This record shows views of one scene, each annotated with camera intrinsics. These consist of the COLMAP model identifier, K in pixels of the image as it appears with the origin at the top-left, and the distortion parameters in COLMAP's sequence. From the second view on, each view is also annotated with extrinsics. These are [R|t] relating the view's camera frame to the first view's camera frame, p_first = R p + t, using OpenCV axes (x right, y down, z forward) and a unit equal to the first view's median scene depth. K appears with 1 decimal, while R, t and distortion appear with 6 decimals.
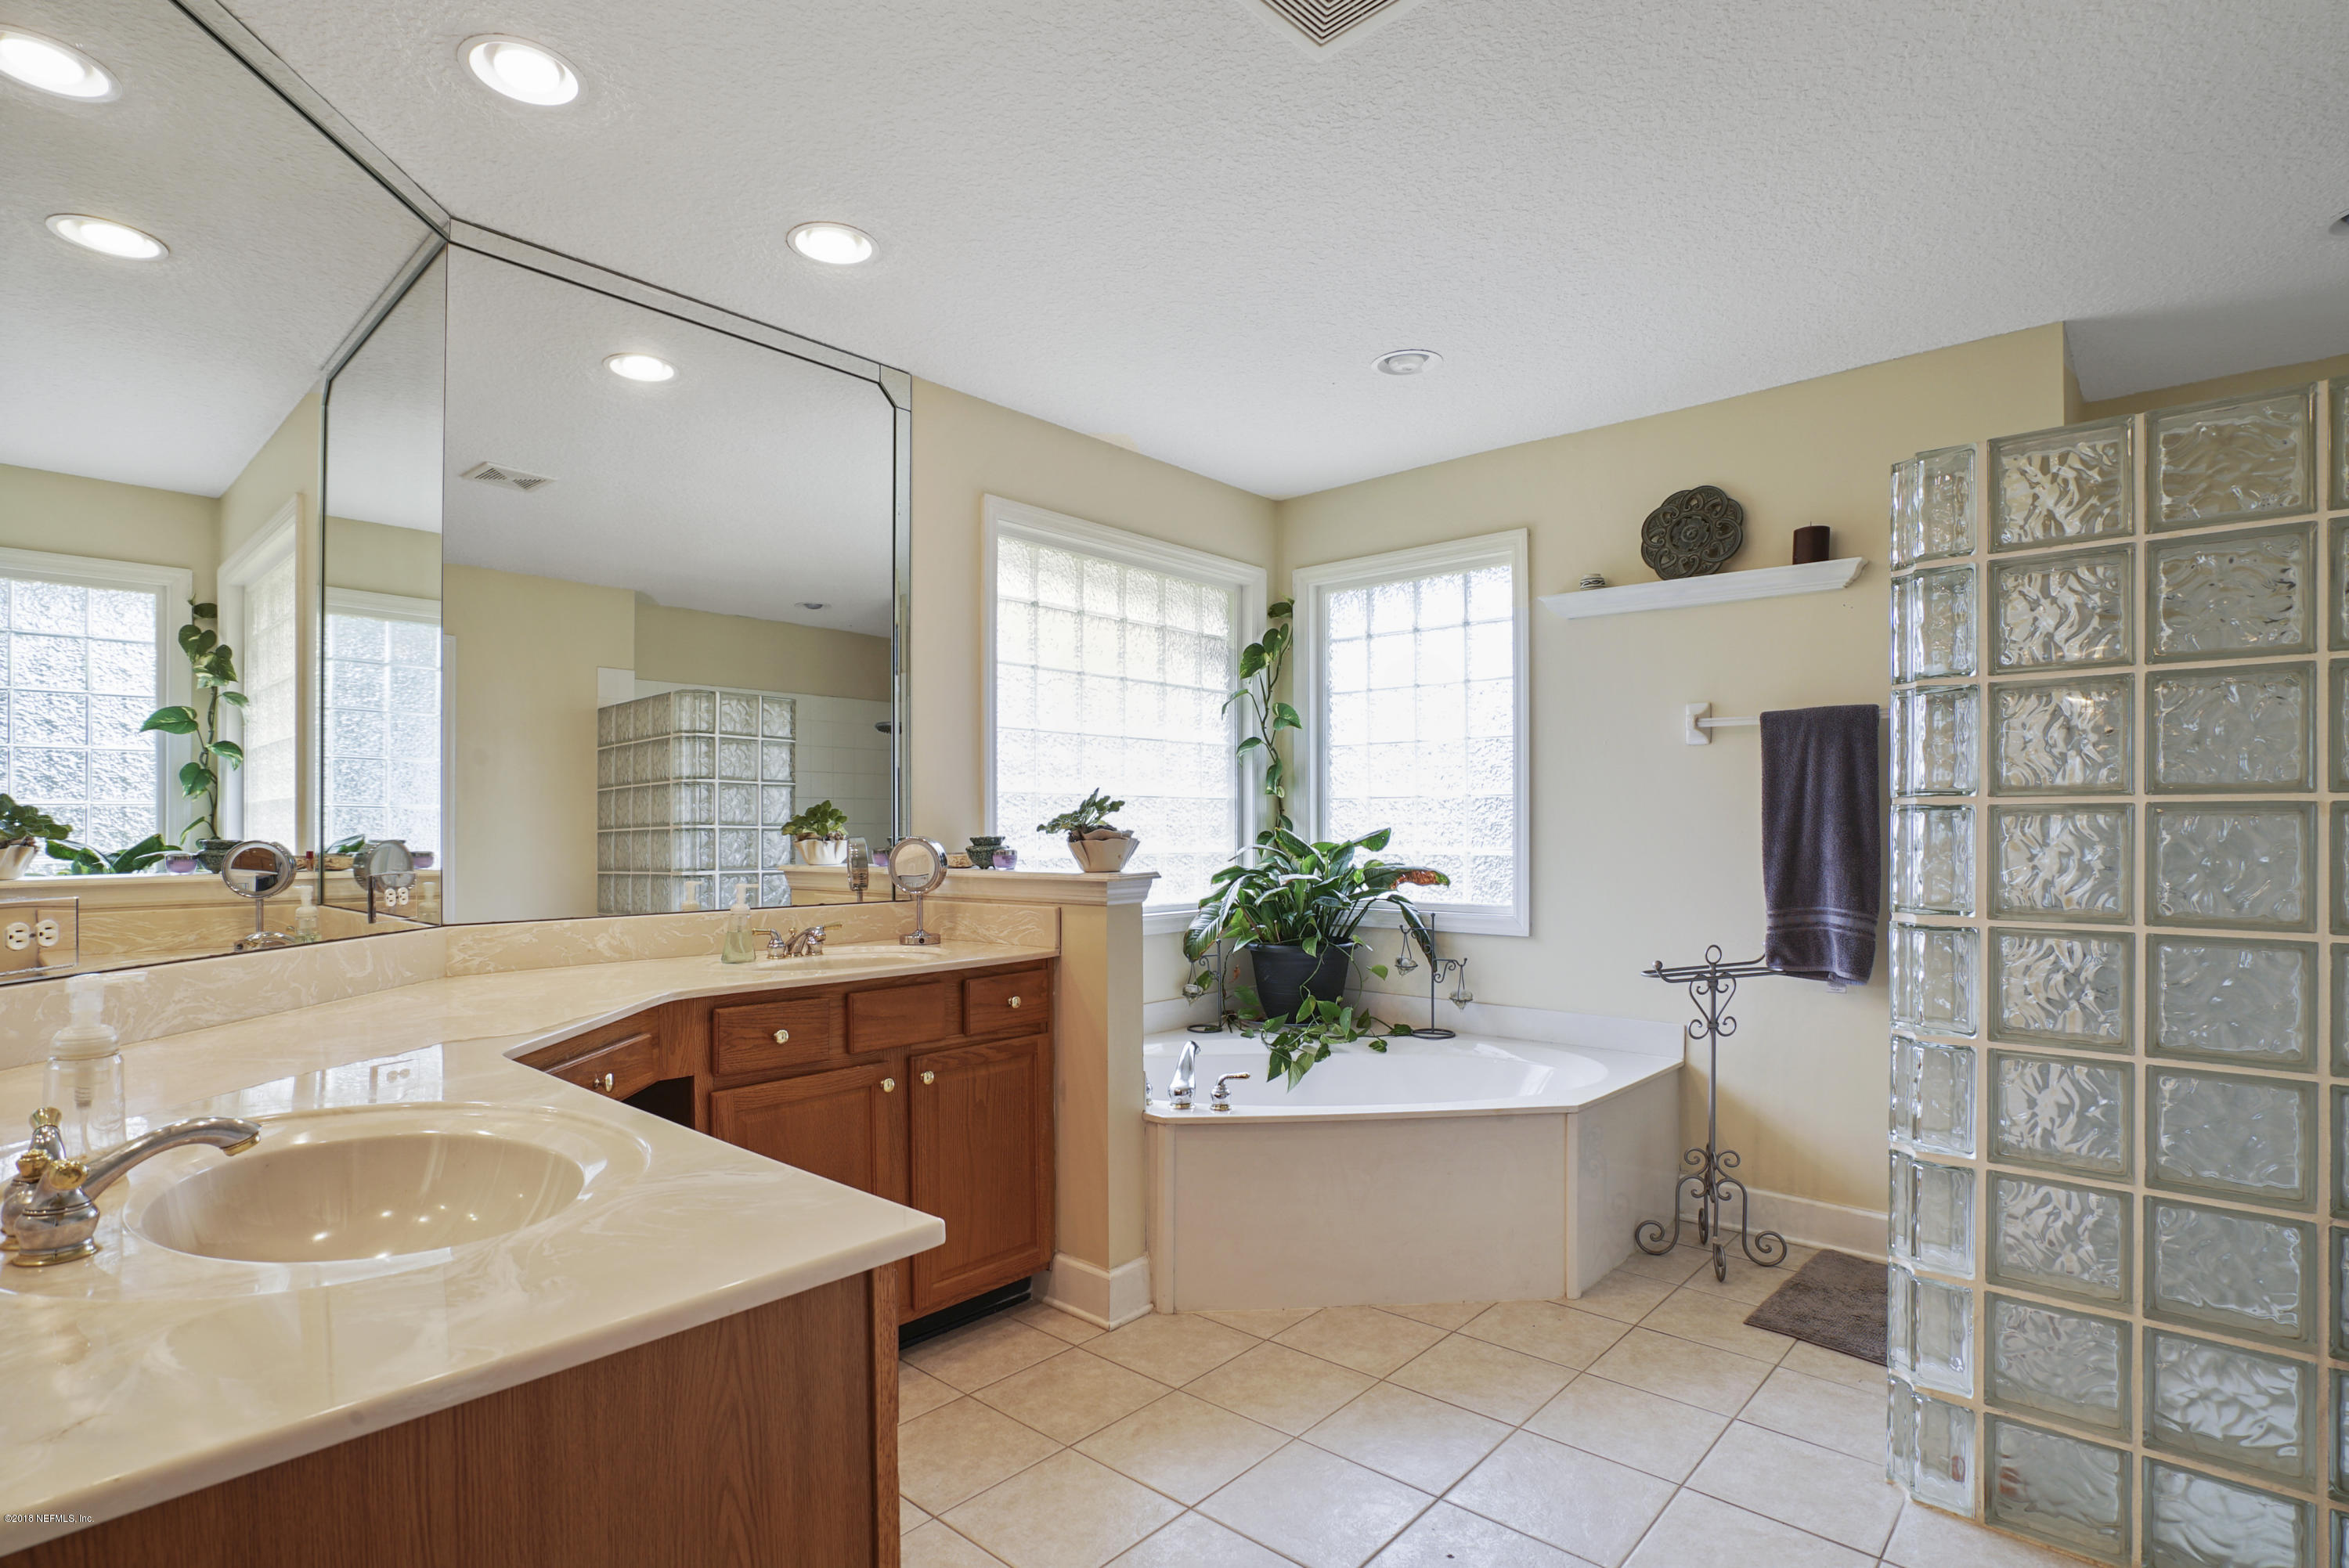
lens RADIAL K [[1157.4, 0, 1178.2], [0, 1157.4, 800.1], [0, 0, 1]] dist [-0.054367, 0.022628]
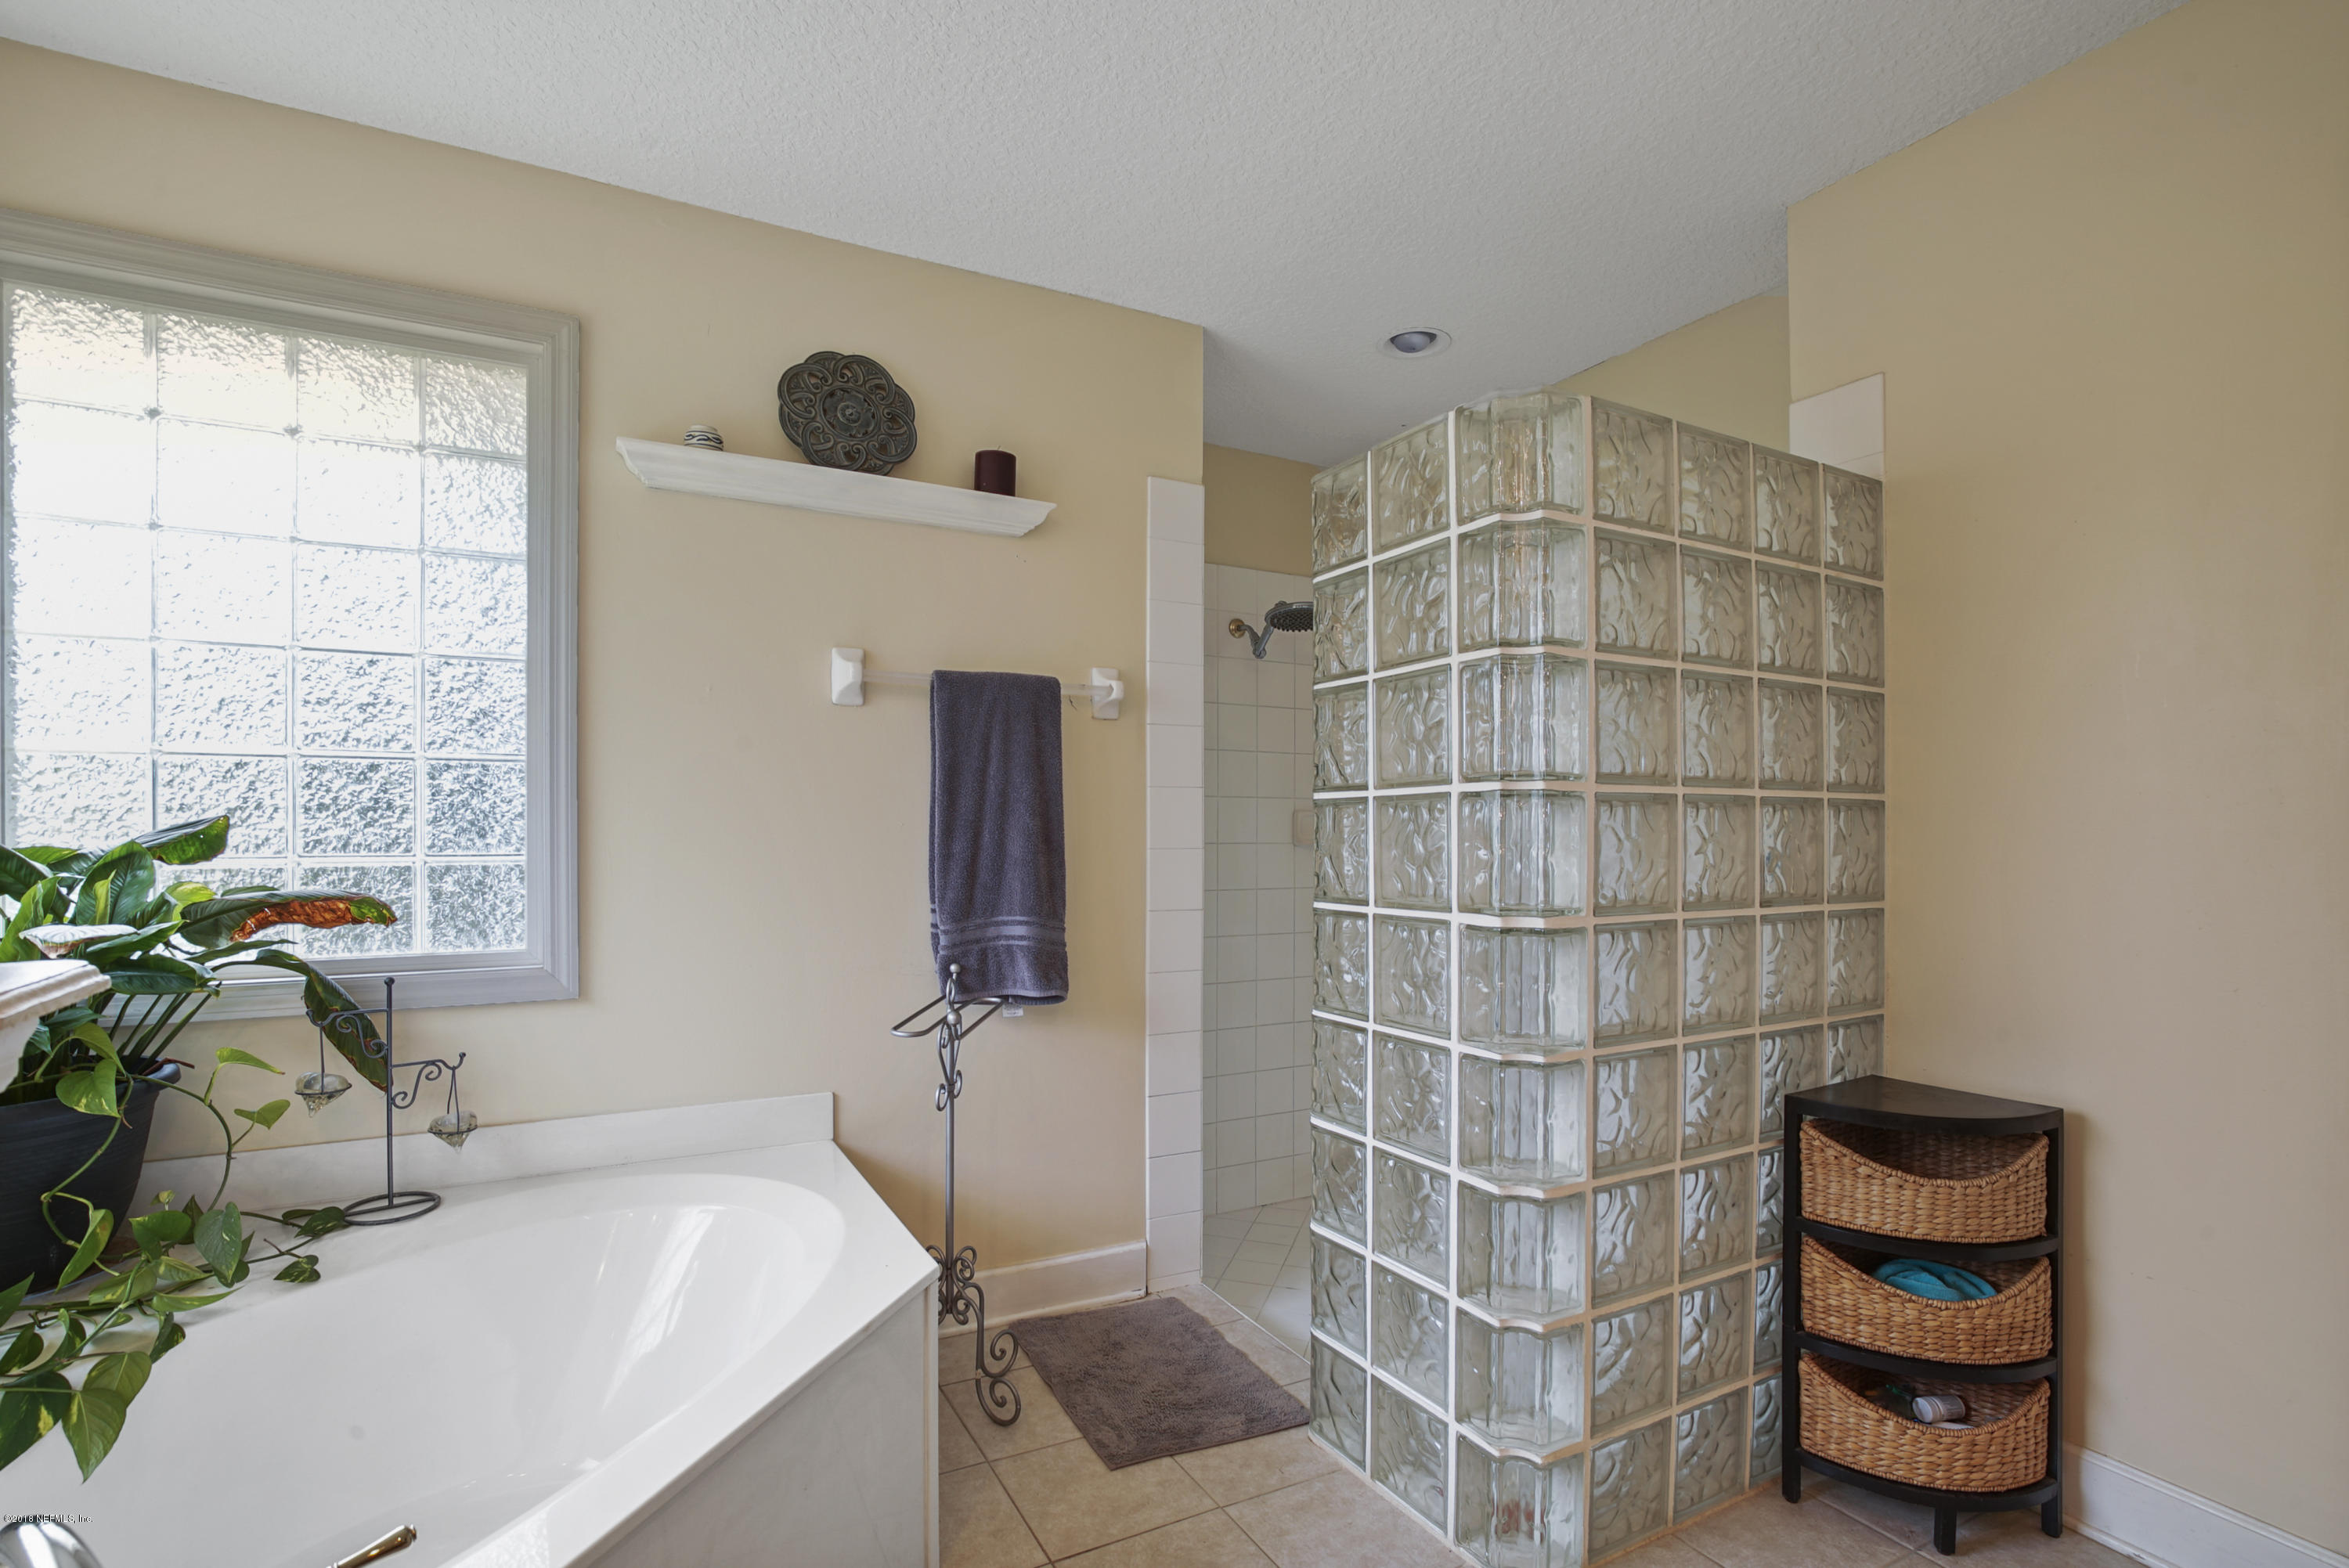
lens RADIAL K [[1099.0, 0, 1173.7], [0, 1099.0, 828.7], [0, 0, 1]] dist [-0.053345, 0.019197]
pose [[0.334101, 0.001419, 0.942536, -0.124479], [-0.026350, 0.999622, 0.007835, 0.018458], [-0.942169, -0.027453, 0.334012, 0.539965]]
